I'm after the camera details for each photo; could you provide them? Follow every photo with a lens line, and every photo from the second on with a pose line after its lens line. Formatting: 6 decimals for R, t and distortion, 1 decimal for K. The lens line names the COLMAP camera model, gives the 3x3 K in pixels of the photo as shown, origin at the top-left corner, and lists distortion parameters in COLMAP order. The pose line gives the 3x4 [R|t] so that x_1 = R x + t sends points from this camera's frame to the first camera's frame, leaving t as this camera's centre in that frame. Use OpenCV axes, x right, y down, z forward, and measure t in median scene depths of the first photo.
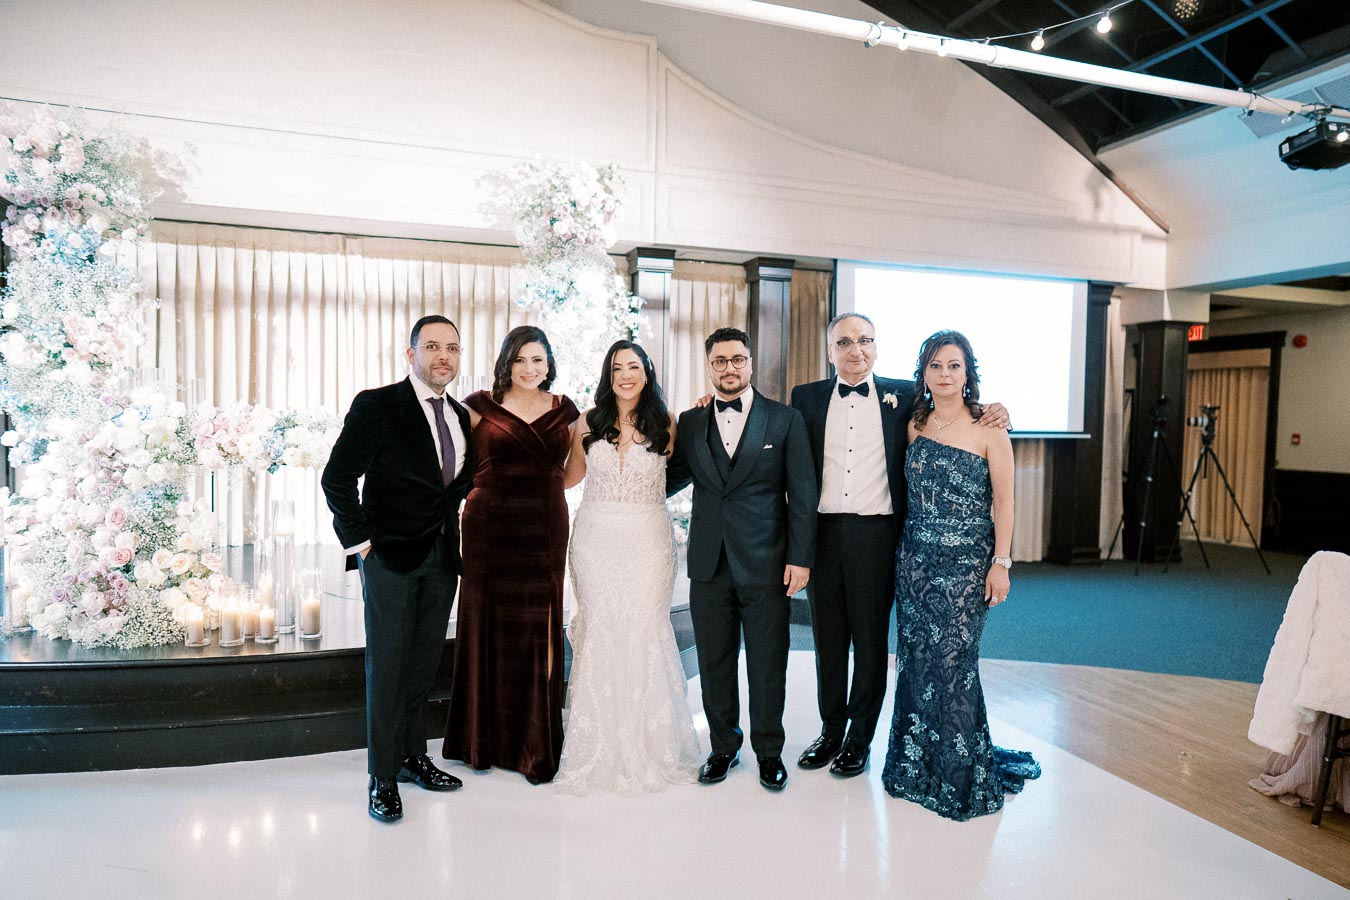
lens RADIAL K [[926.7, 0, 675.0], [0, 926.7, 450.0], [0, 0, 1]] dist [-0.028269, -0.007623]
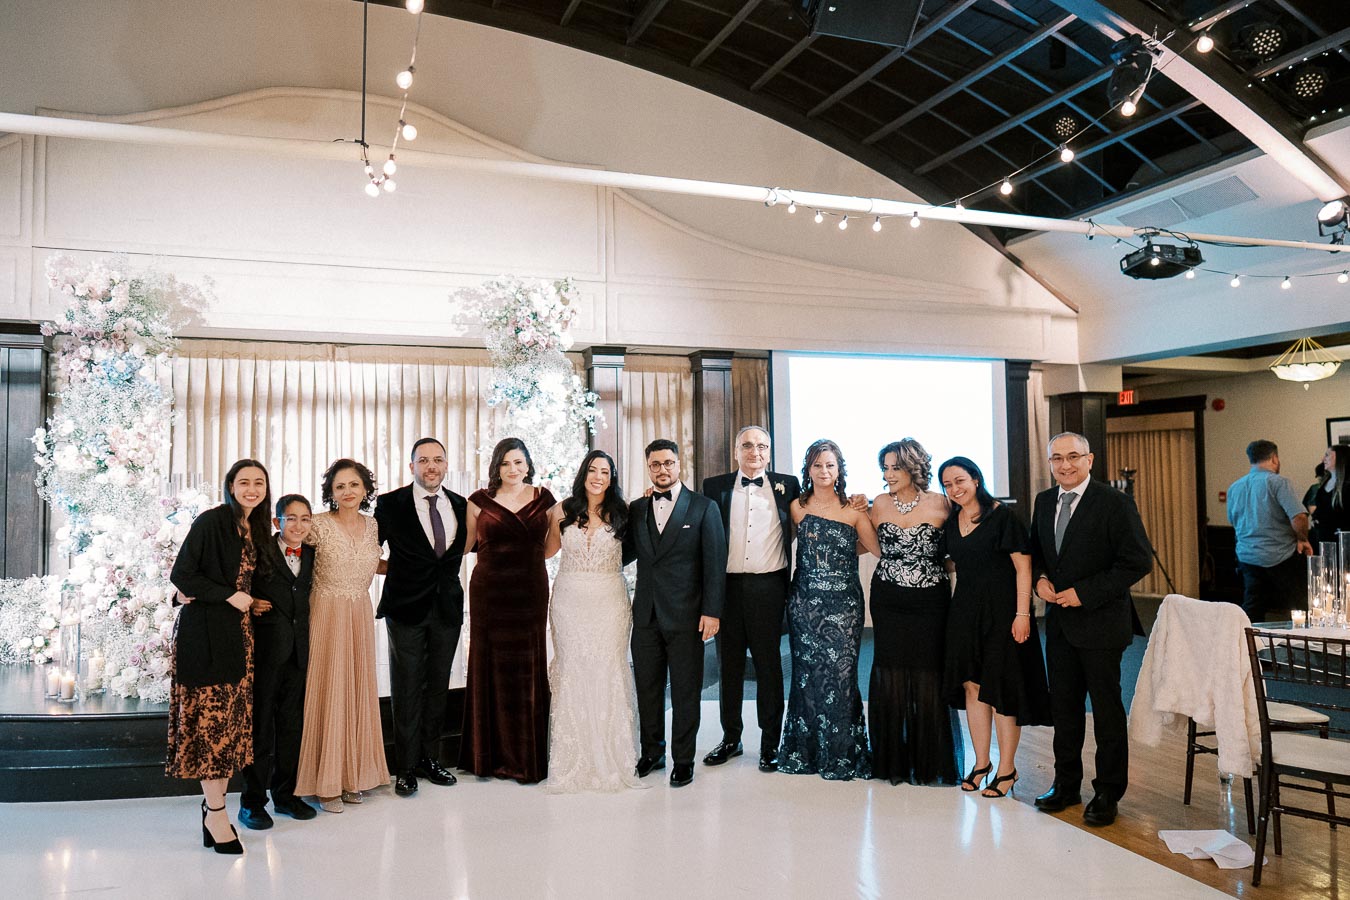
lens RADIAL K [[1010.8, 0, 636.5], [0, 1010.8, 429.3], [0, 0, 1]] dist [-0.035564, -0.000432]
pose [[0.999608, -0.027628, -0.004620, 0.017957], [0.027124, 0.995863, -0.086722, -0.011586], [0.006997, 0.086562, 0.996222, -0.233982]]
